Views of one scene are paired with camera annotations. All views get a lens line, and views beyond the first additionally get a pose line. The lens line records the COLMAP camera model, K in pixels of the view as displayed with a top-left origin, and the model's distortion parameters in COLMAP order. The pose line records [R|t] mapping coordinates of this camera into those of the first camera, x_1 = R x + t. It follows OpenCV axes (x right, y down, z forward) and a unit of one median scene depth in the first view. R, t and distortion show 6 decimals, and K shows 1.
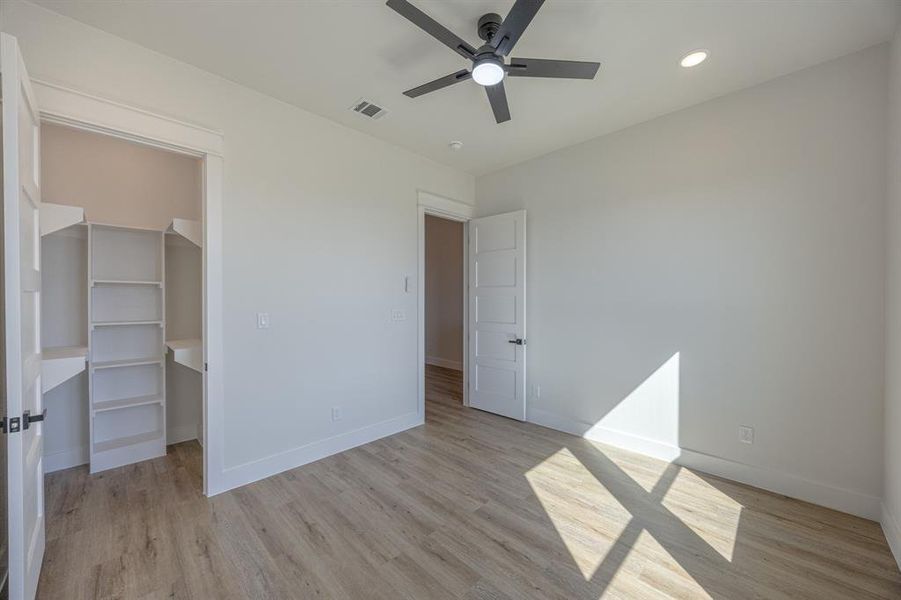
lens RADIAL K [[344.1, 0, 450.2], [0, 344.1, 305.1], [0, 0, 1]] dist [0.001629, 0.000026]
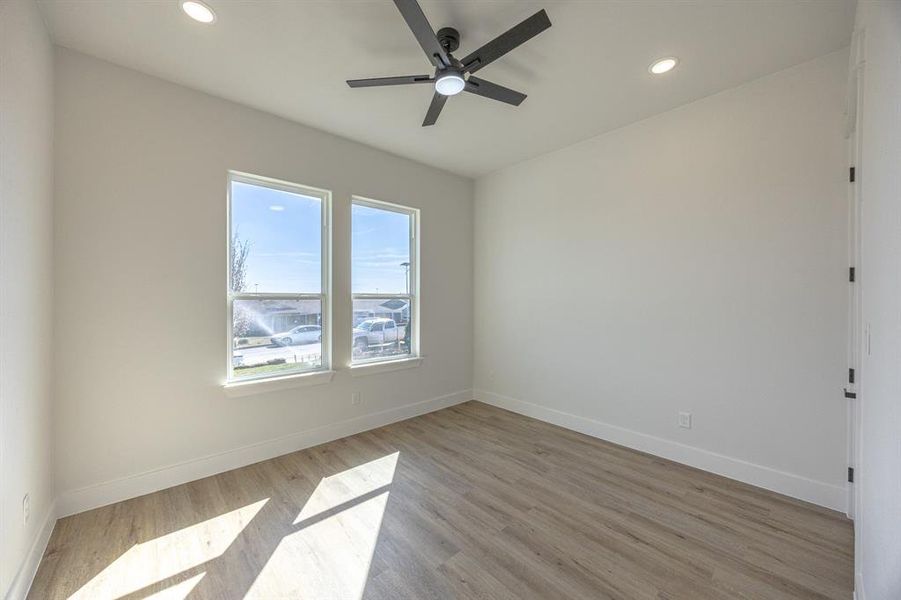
lens RADIAL K [[344.1, 0, 454.4], [0, 344.1, 298.2], [0, 0, 1]] dist [0.001629, 0.000026]
pose [[-0.999041, 0.001286, 0.043769, 0.048256], [0.002186, 0.999787, 0.020514, -0.032686], [-0.043733, 0.020590, -0.998831, 2.050222]]
